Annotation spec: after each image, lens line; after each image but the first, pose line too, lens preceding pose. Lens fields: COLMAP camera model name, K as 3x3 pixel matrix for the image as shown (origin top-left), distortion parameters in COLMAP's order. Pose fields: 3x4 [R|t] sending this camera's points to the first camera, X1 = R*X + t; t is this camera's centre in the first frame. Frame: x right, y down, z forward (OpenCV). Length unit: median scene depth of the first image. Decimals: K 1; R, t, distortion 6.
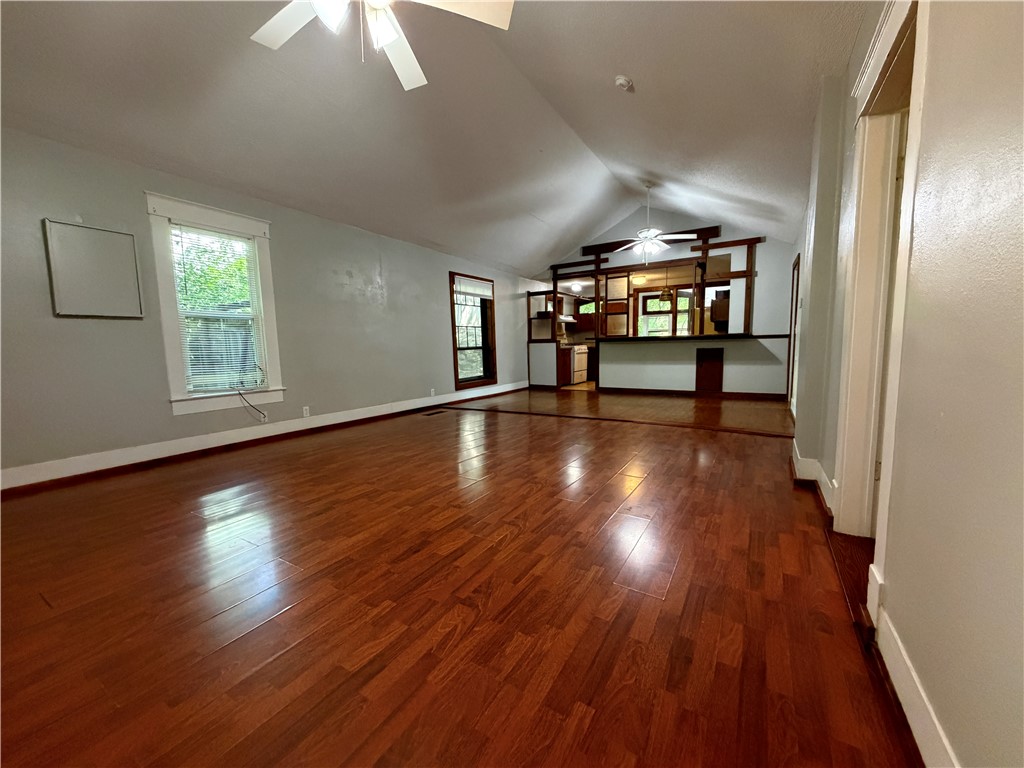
lens RADIAL K [[406.8, 0, 510.3], [0, 406.8, 384.7], [0, 0, 1]] dist [0.000200, 0.000140]
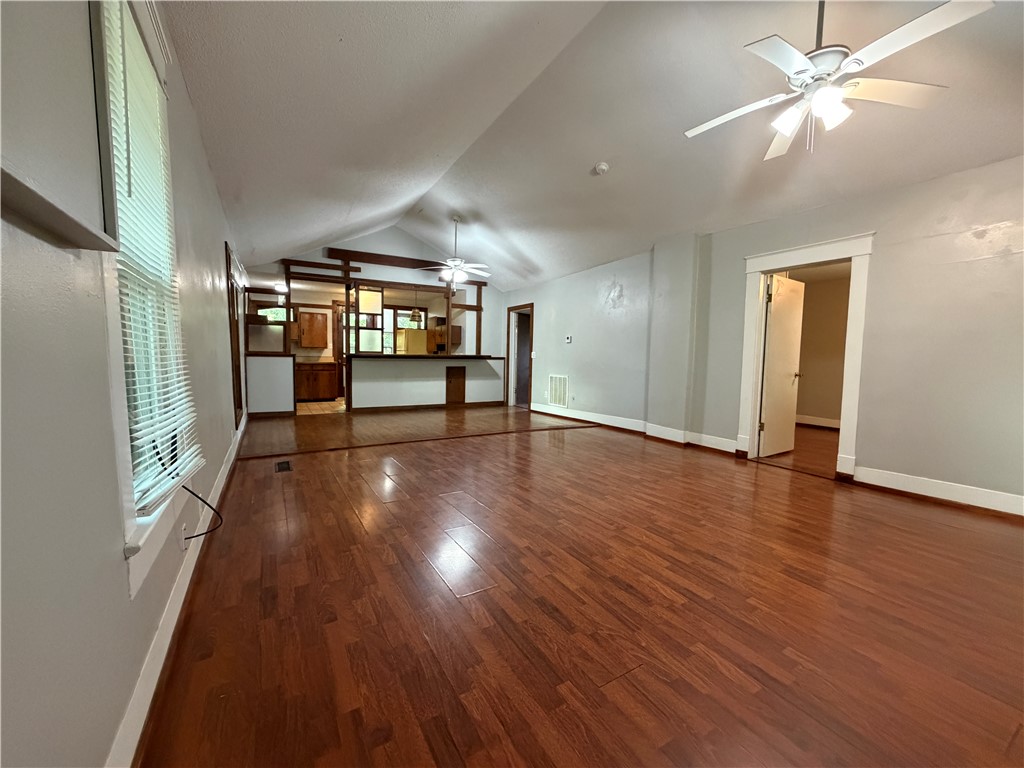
lens RADIAL K [[406.8, 0, 509.5], [0, 406.8, 389.8], [0, 0, 1]] dist [0.000200, 0.000140]
pose [[0.475109, -0.042580, 0.878896, -0.479592], [0.061709, 0.997982, 0.014991, -0.031540], [-0.877761, 0.047113, 0.476777, 0.312179]]
